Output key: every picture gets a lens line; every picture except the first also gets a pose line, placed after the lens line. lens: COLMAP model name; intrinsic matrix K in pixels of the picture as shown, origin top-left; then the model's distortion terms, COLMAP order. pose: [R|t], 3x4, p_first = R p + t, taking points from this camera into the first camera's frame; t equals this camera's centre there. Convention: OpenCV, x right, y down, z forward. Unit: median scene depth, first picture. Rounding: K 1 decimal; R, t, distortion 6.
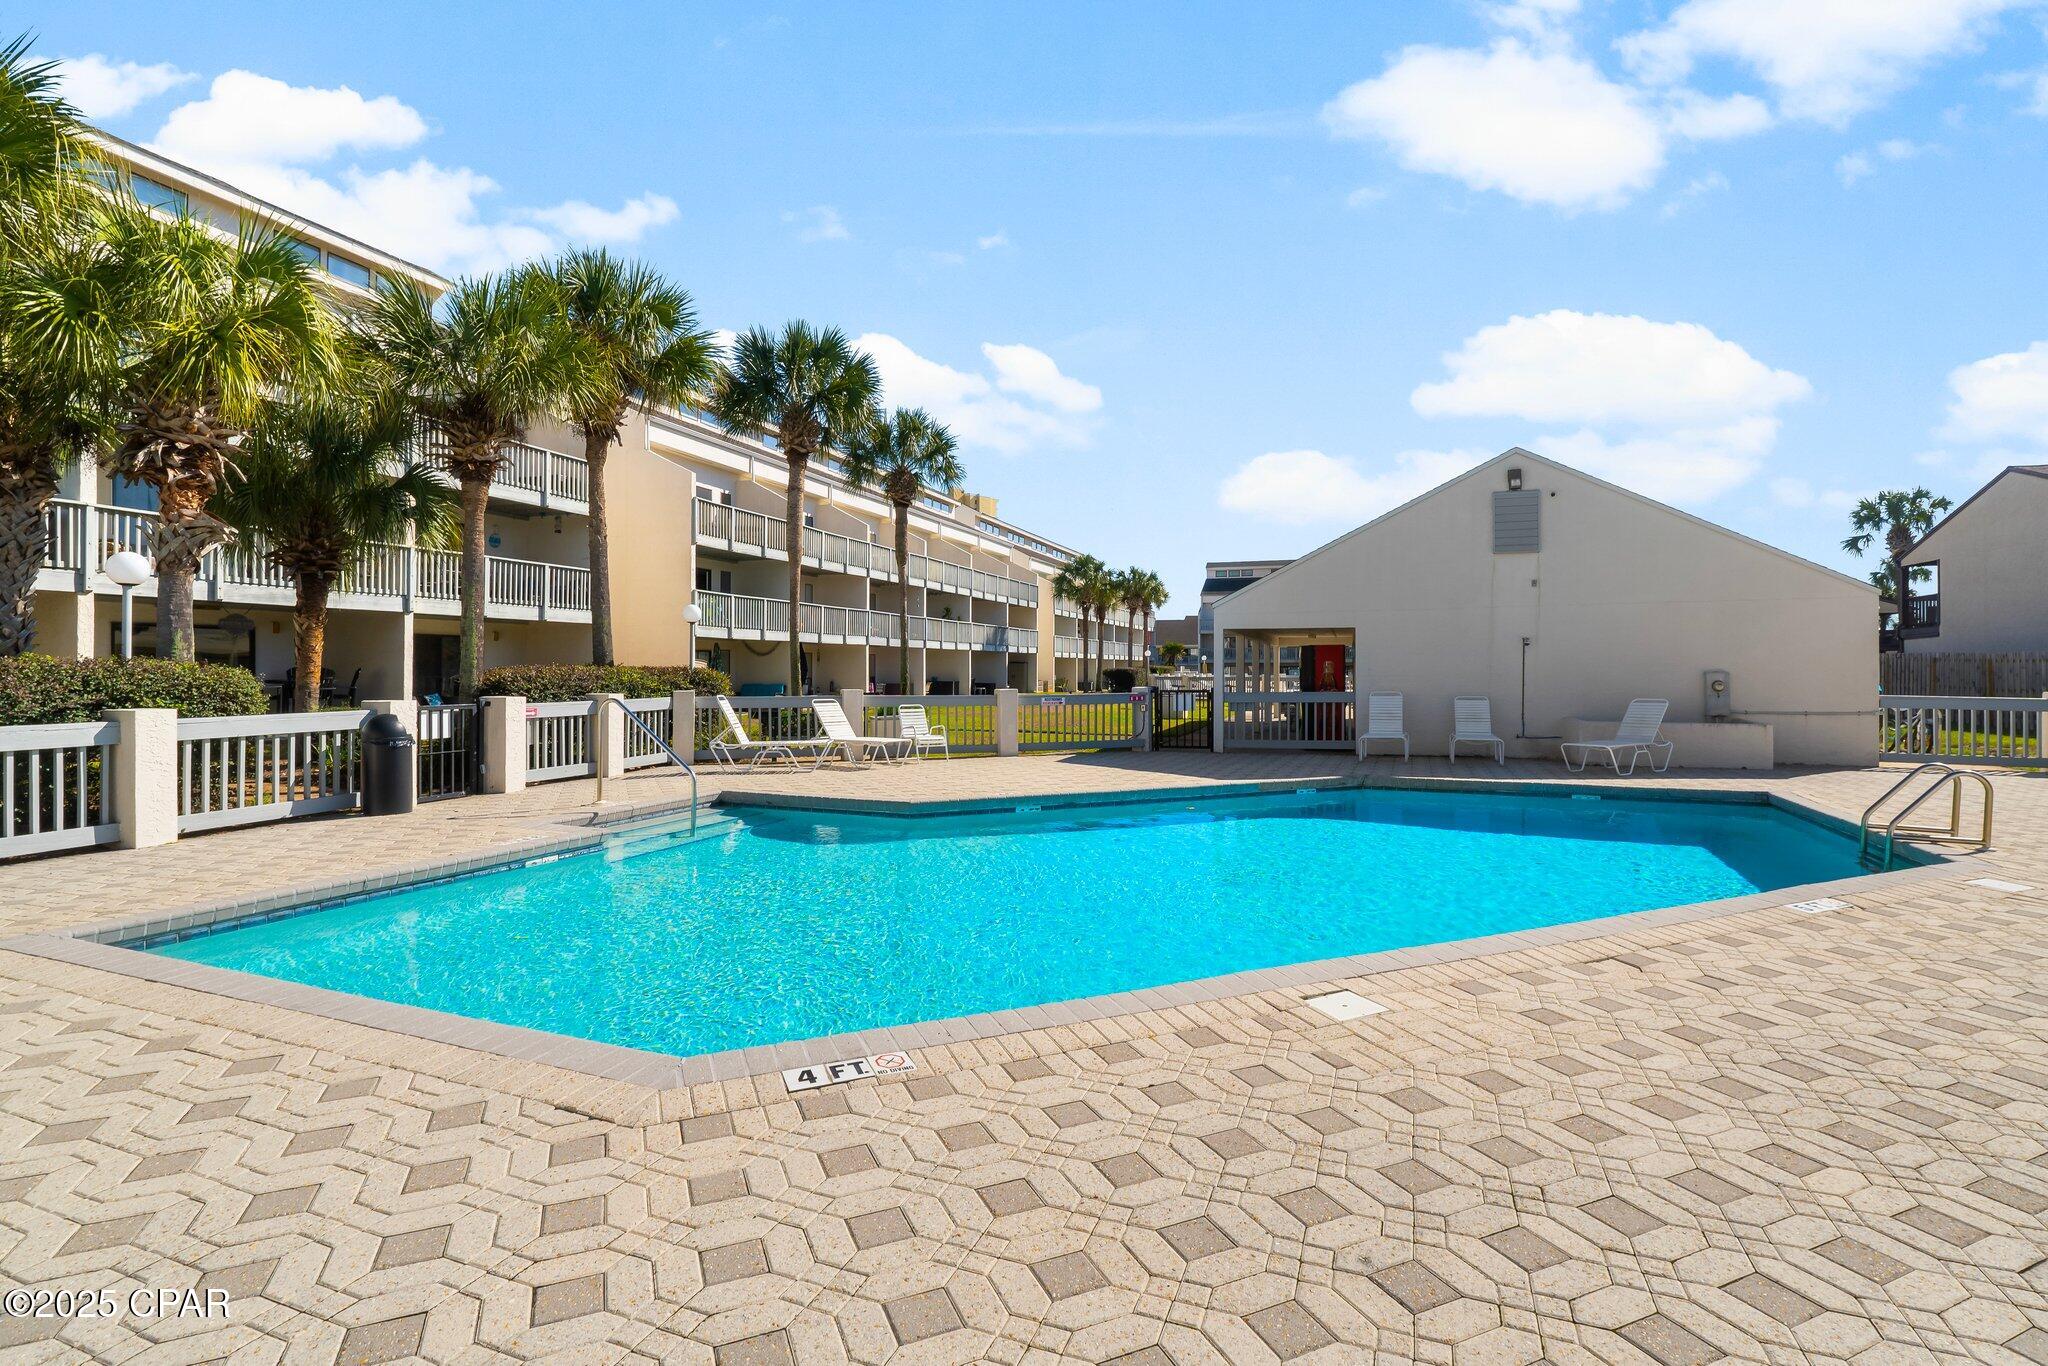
lens RADIAL K [[997.7, 0, 1024.0], [0, 997.7, 683.0], [0, 0, 1]] dist [0.000885, -0.000610]
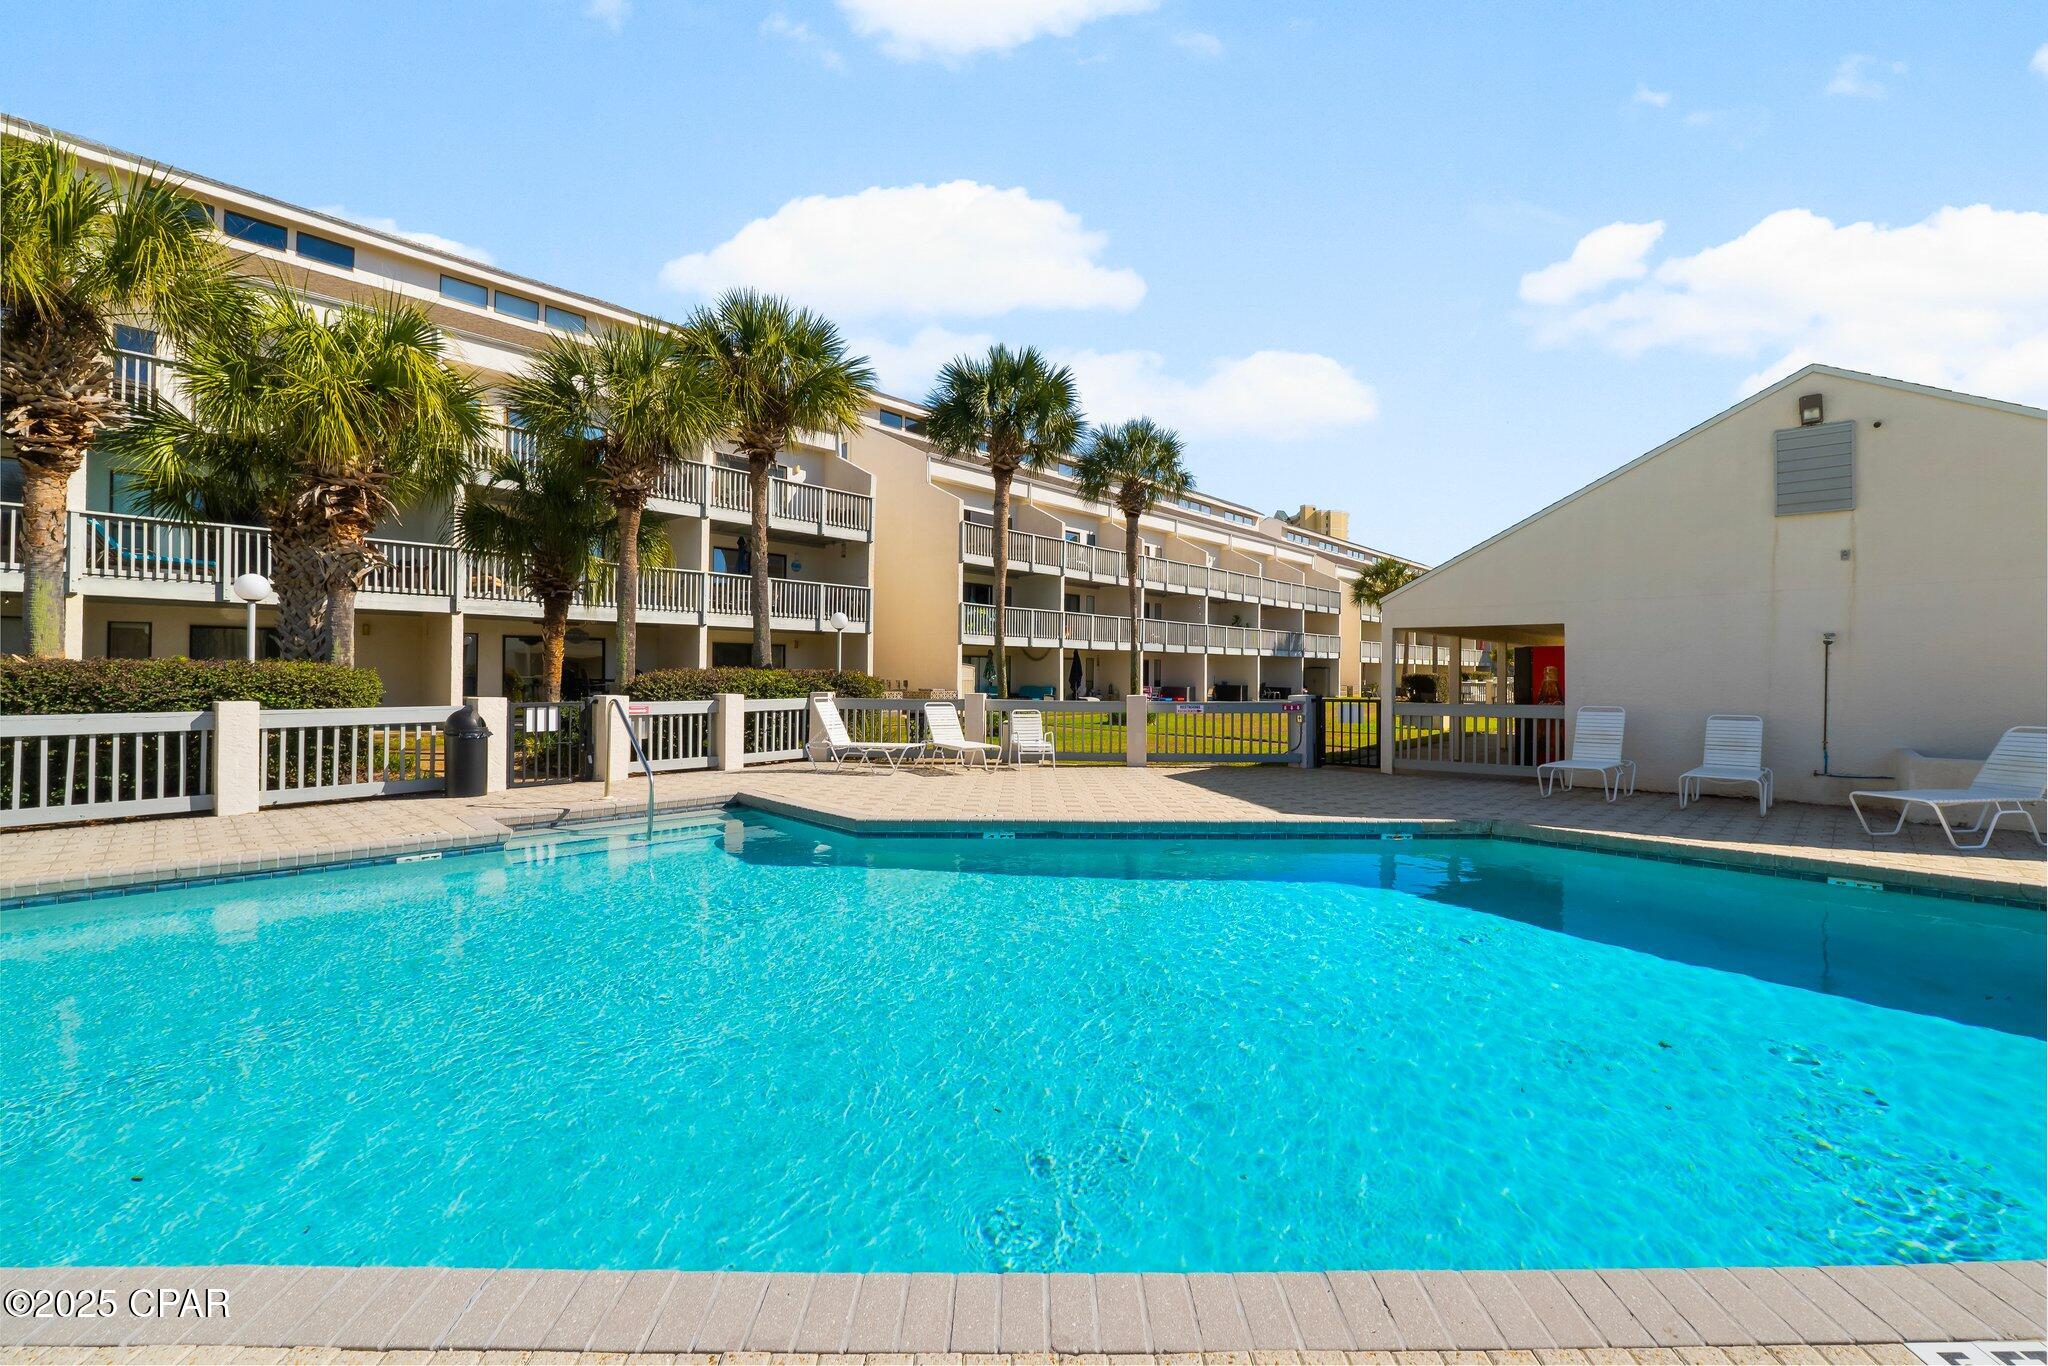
lens RADIAL K [[867.2, 0, 1024.0], [0, 867.2, 683.0], [0, 0, 1]] dist [0.000939, -0.006826]
pose [[0.918271, 0.010338, -0.395817, 0.224283], [-0.011509, 0.999934, -0.000584, -0.004001], [0.395785, 0.005092, 0.918329, 0.220956]]
